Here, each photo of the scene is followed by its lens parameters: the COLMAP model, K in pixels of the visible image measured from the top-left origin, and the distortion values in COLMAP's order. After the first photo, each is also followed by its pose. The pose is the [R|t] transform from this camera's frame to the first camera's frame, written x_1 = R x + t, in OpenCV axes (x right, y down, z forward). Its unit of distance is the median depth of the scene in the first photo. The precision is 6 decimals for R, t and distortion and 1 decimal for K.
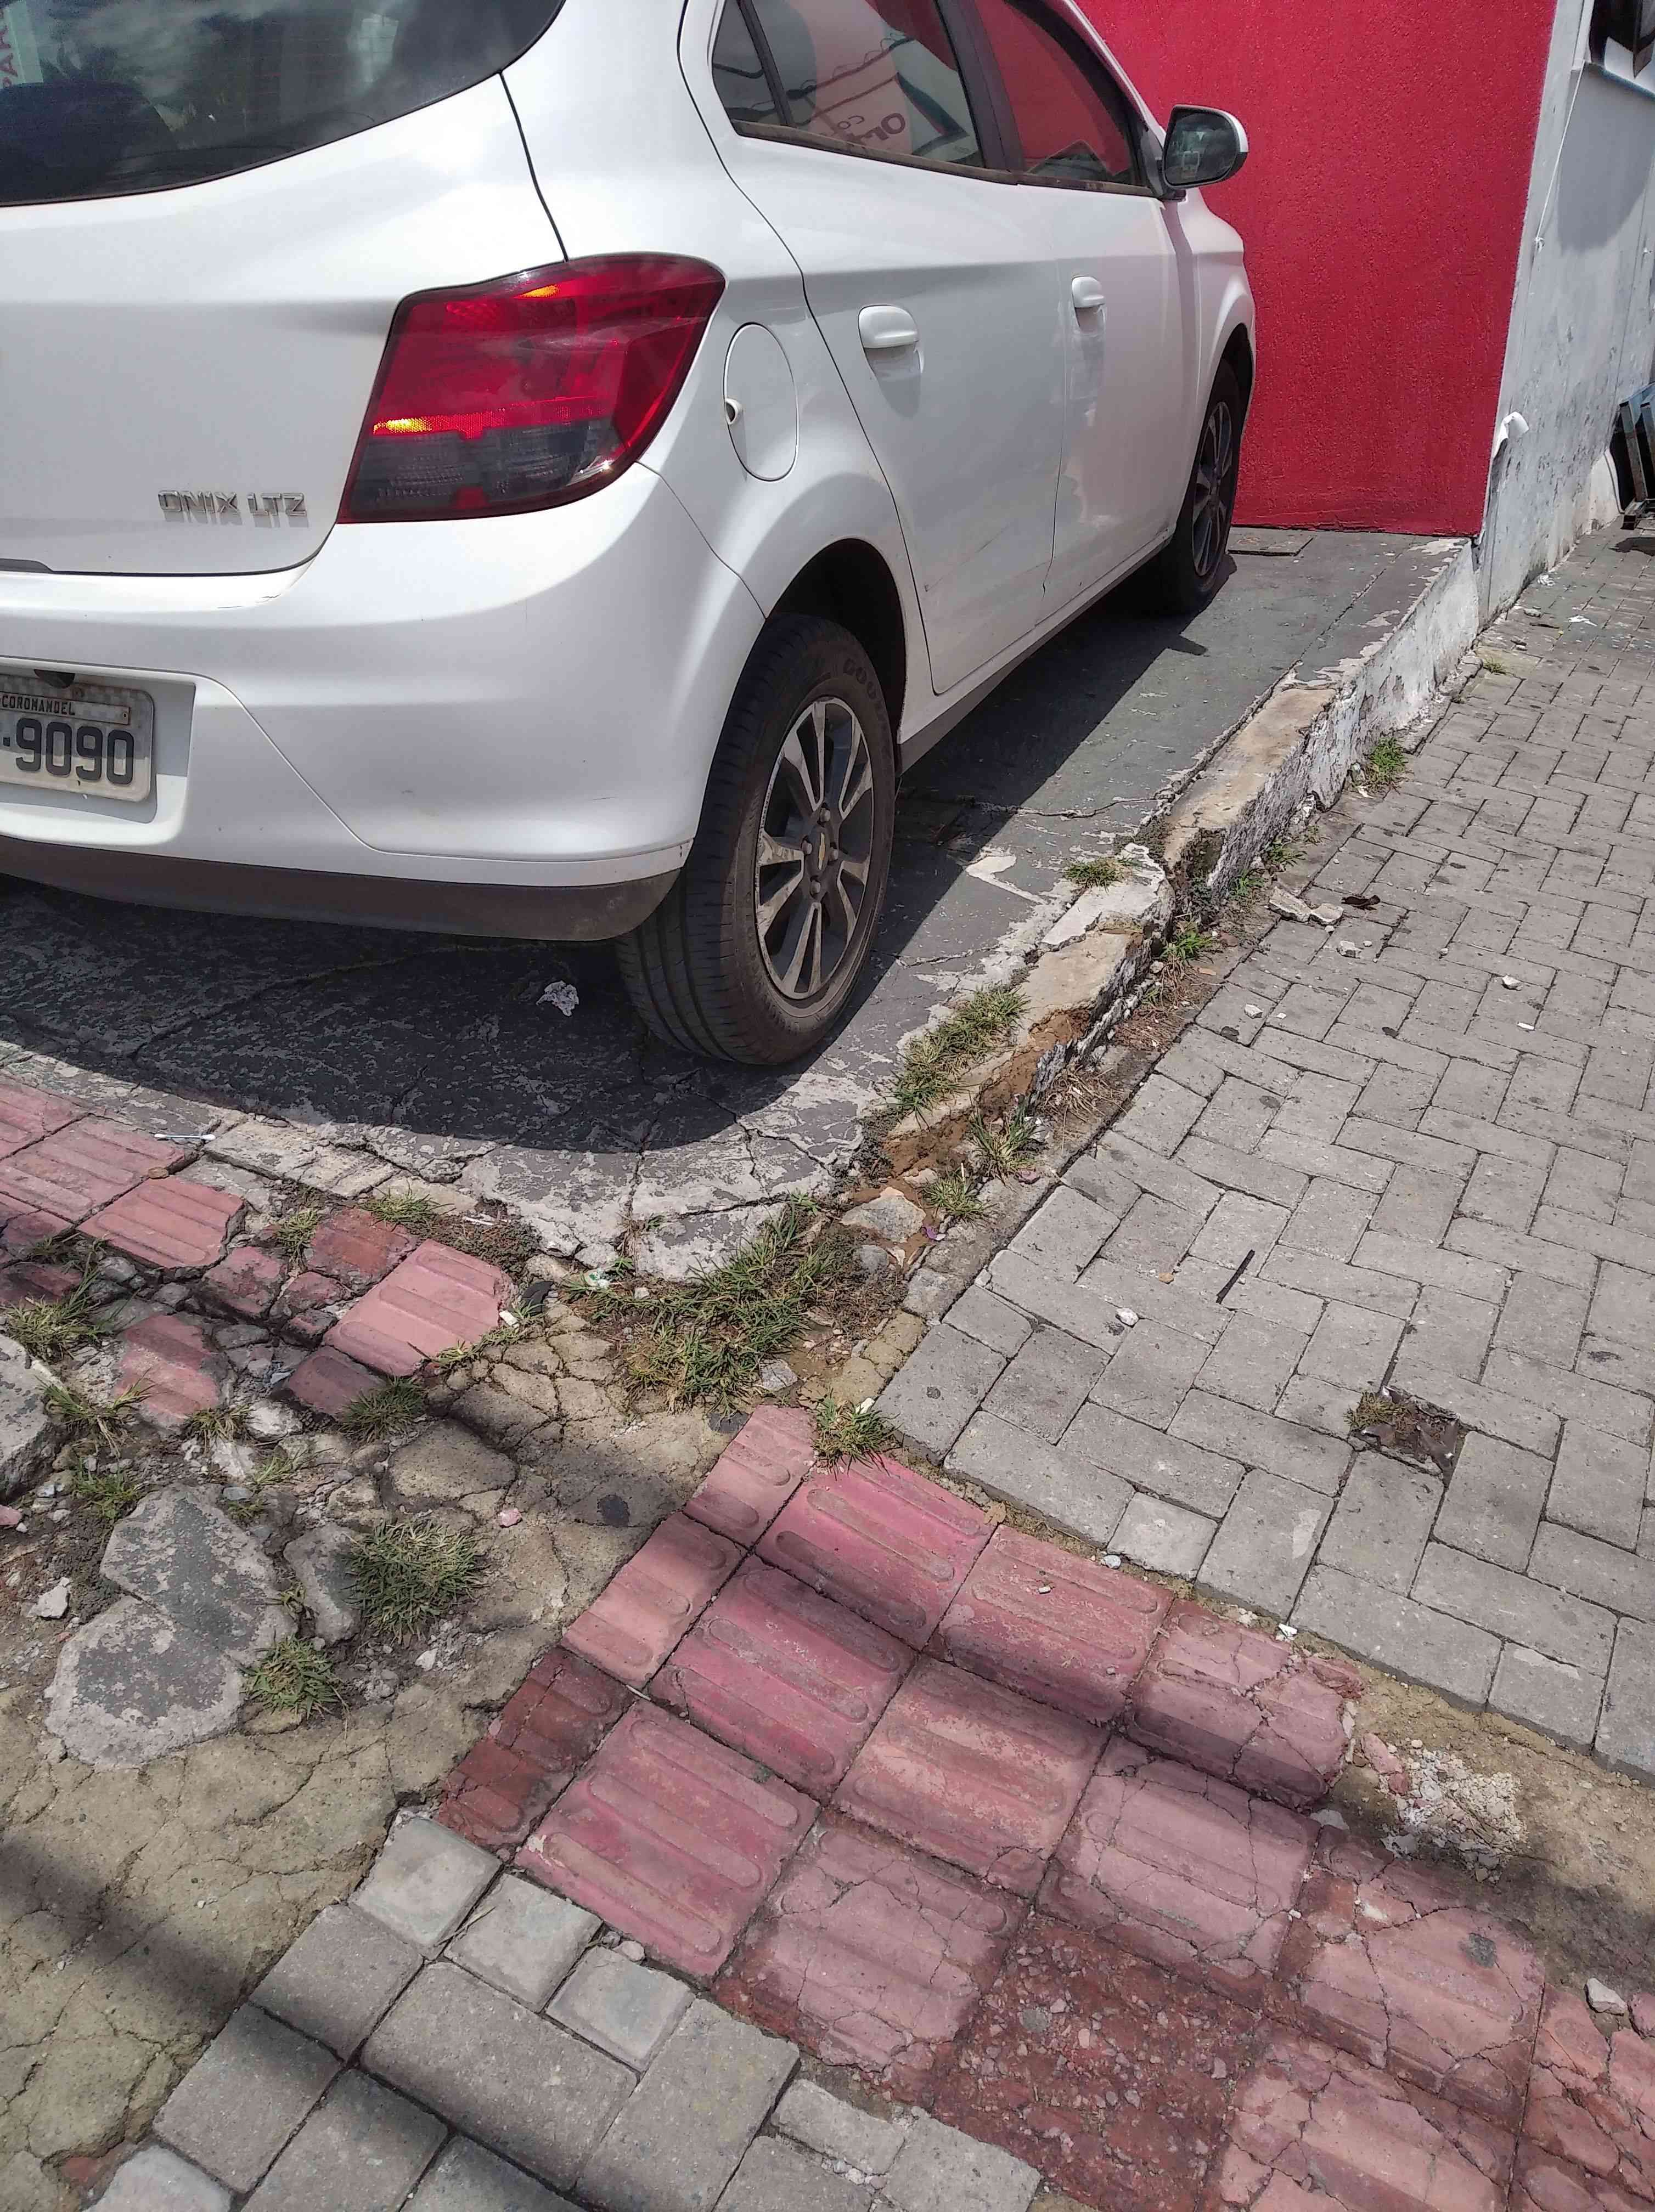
lens RADIAL K [[1683.0, 0, 837.6], [0, 1683.0, 1149.3], [0, 0, 1]] dist [0.055455, -0.084645]
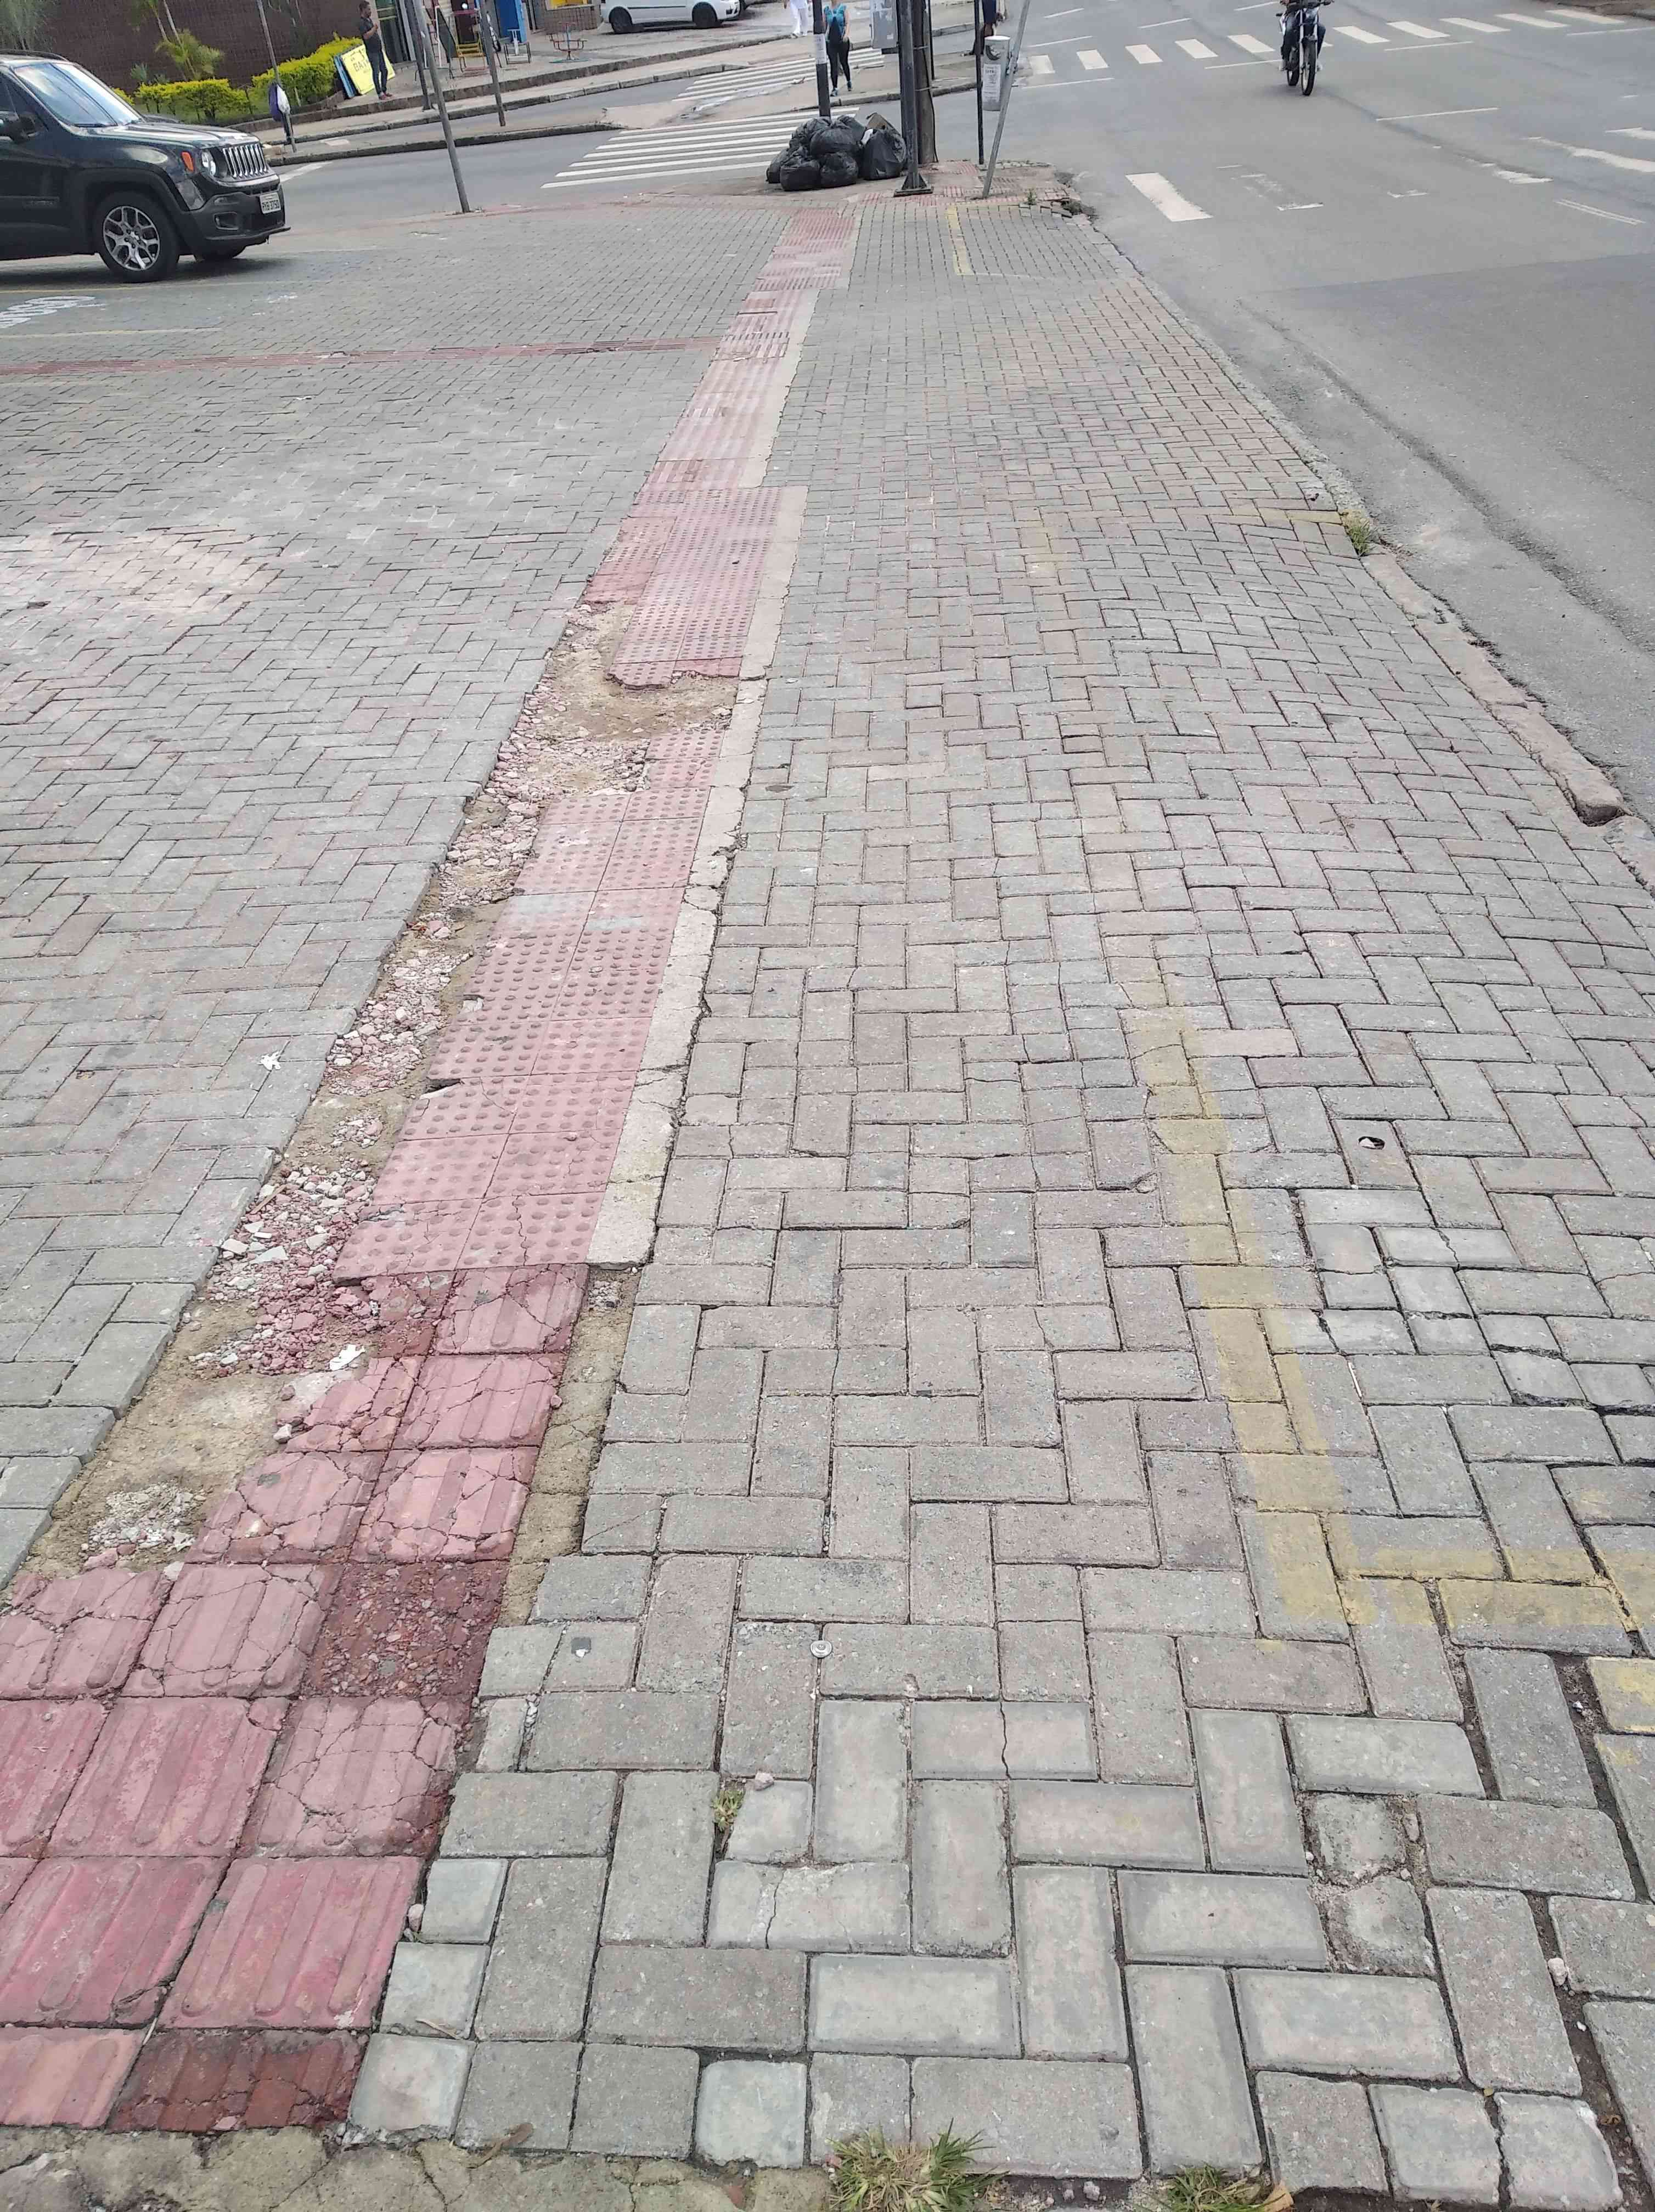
lens RADIAL K [[1664.5, 0, 821.7], [0, 1664.5, 1197.3], [0, 0, 1]] dist [0.064209, -0.088010]
pose [[-0.432587, -0.504865, 0.746980, -0.569370], [0.508426, 0.547608, 0.664551, -0.287200], [-0.744561, 0.667261, 0.019798, 0.284308]]
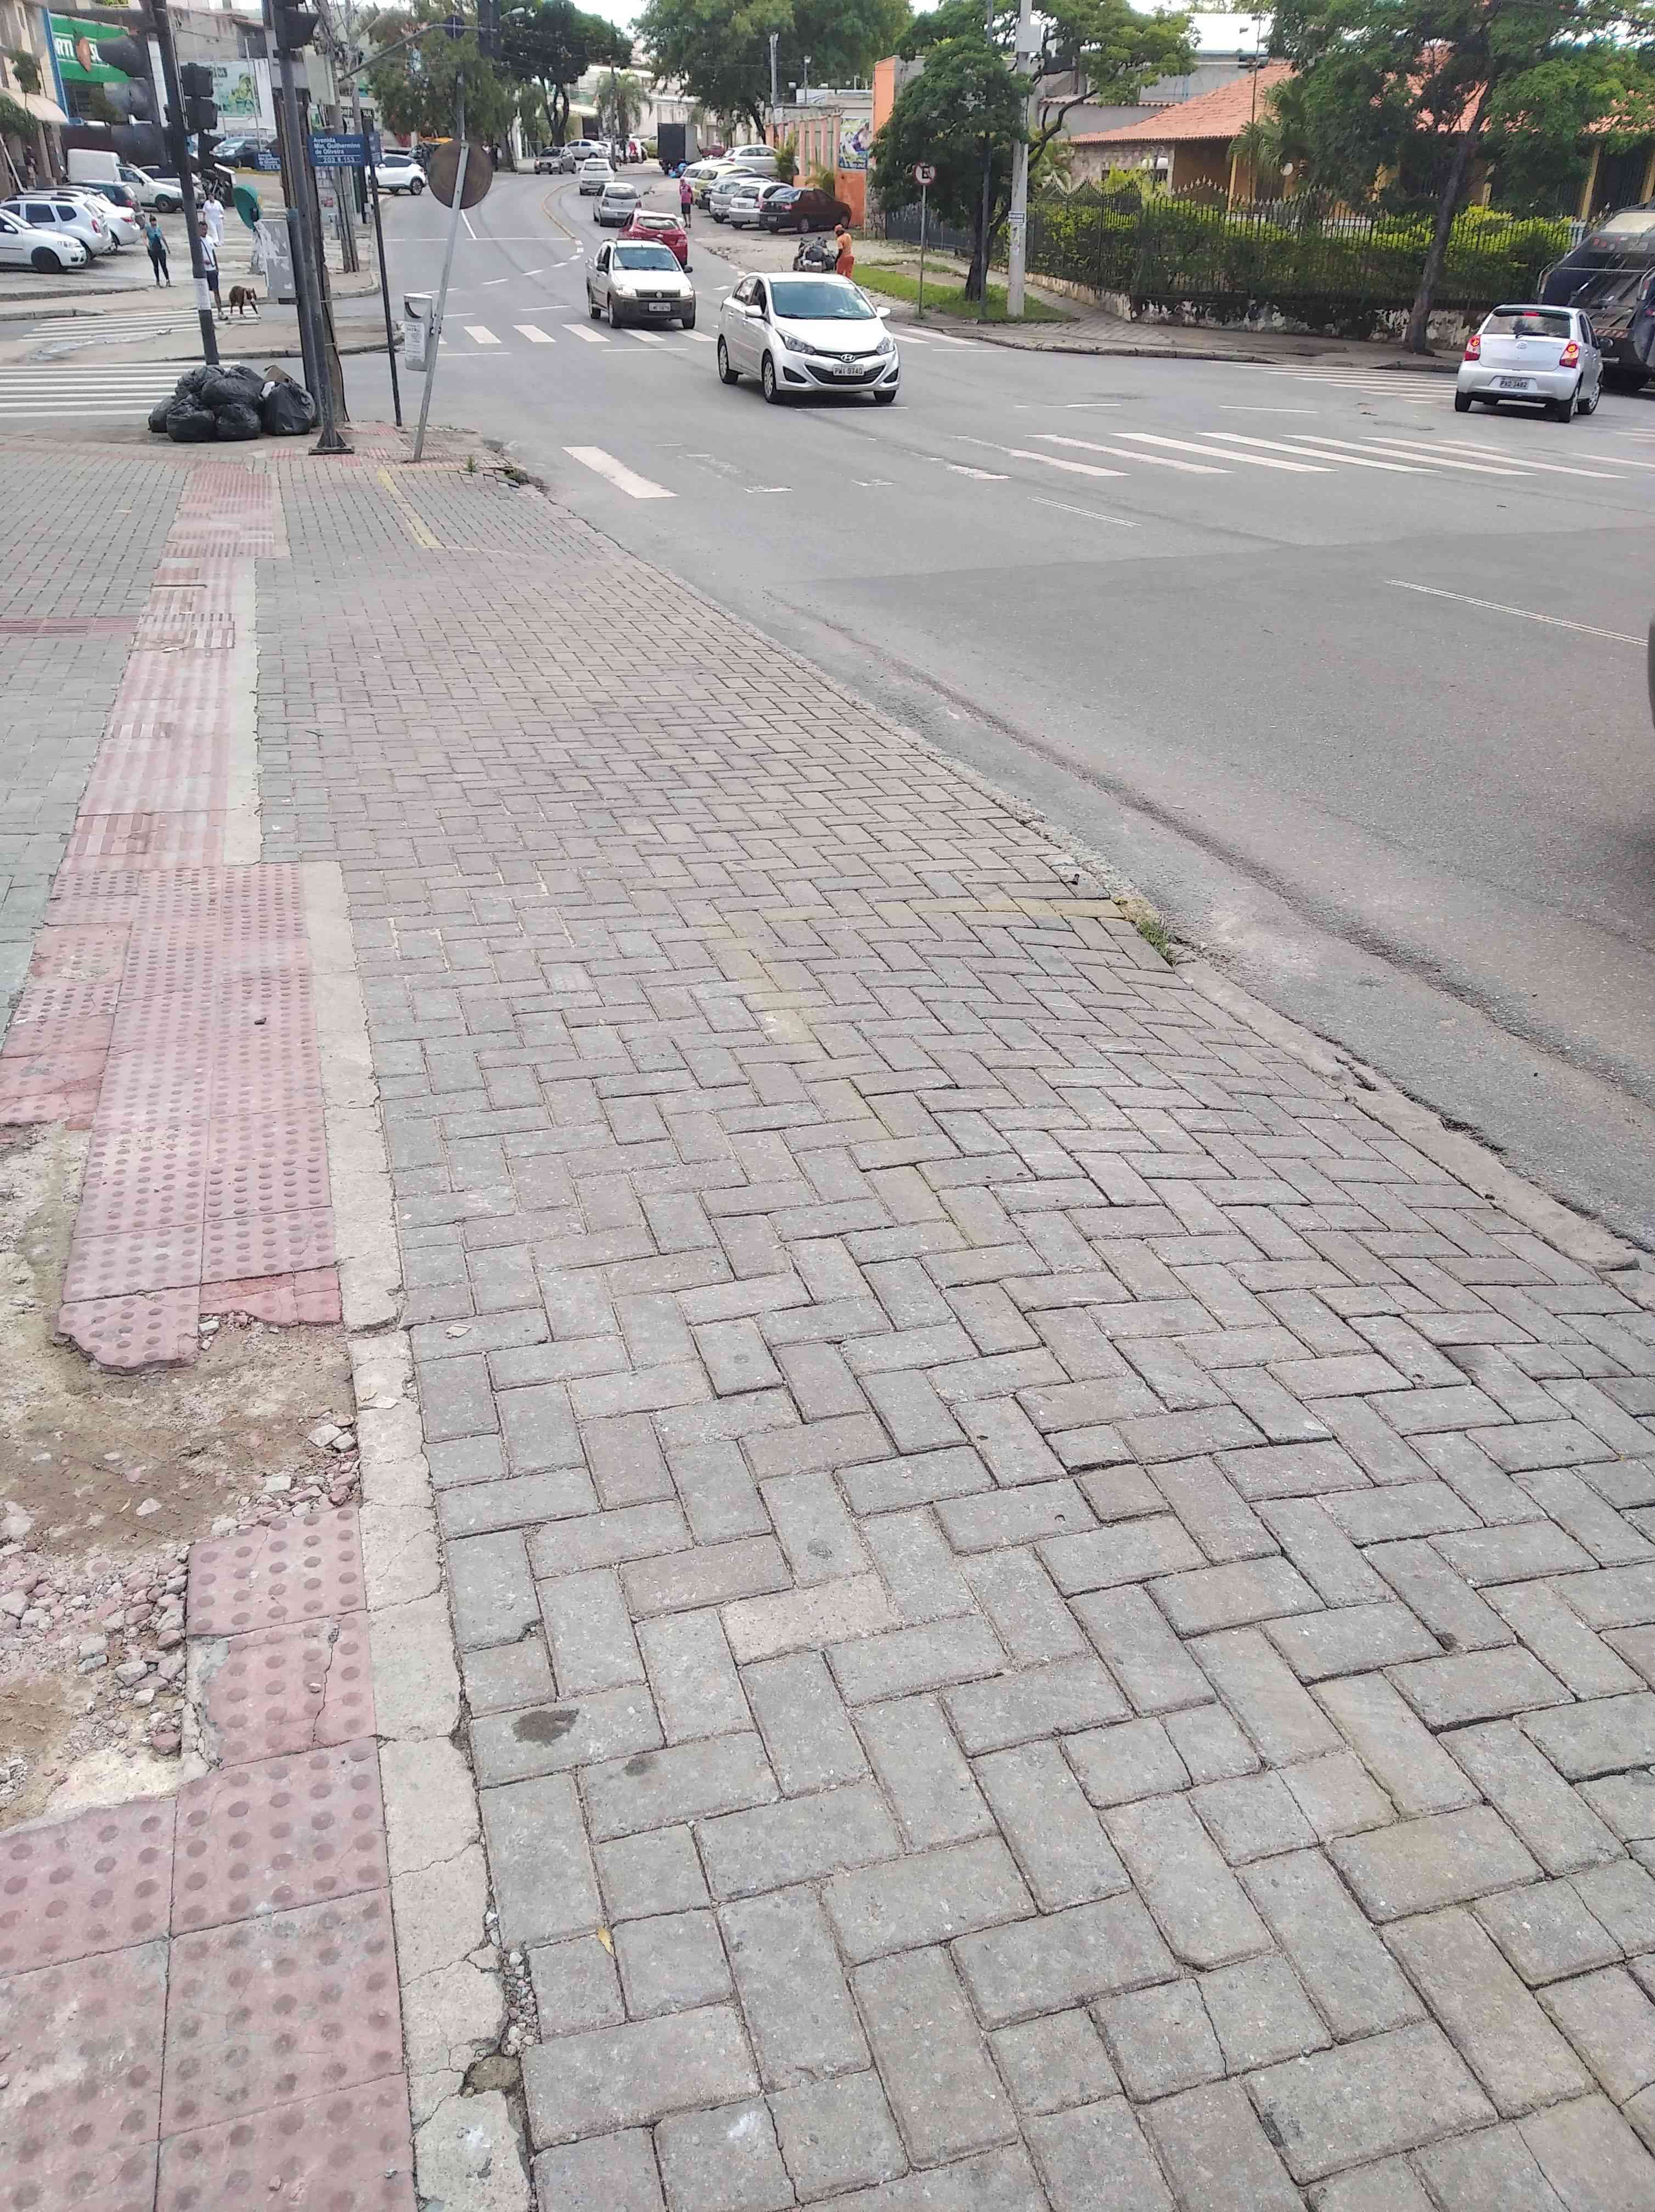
lens RADIAL K [[1683.0, 0, 837.6], [0, 1683.0, 1149.3], [0, 0, 1]] dist [0.055455, -0.084645]
pose [[-0.709079, -0.337555, 0.619083, 0.606185], [0.338600, 0.607122, 0.718855, -0.019337], [-0.618513, 0.719346, -0.316201, 0.013824]]
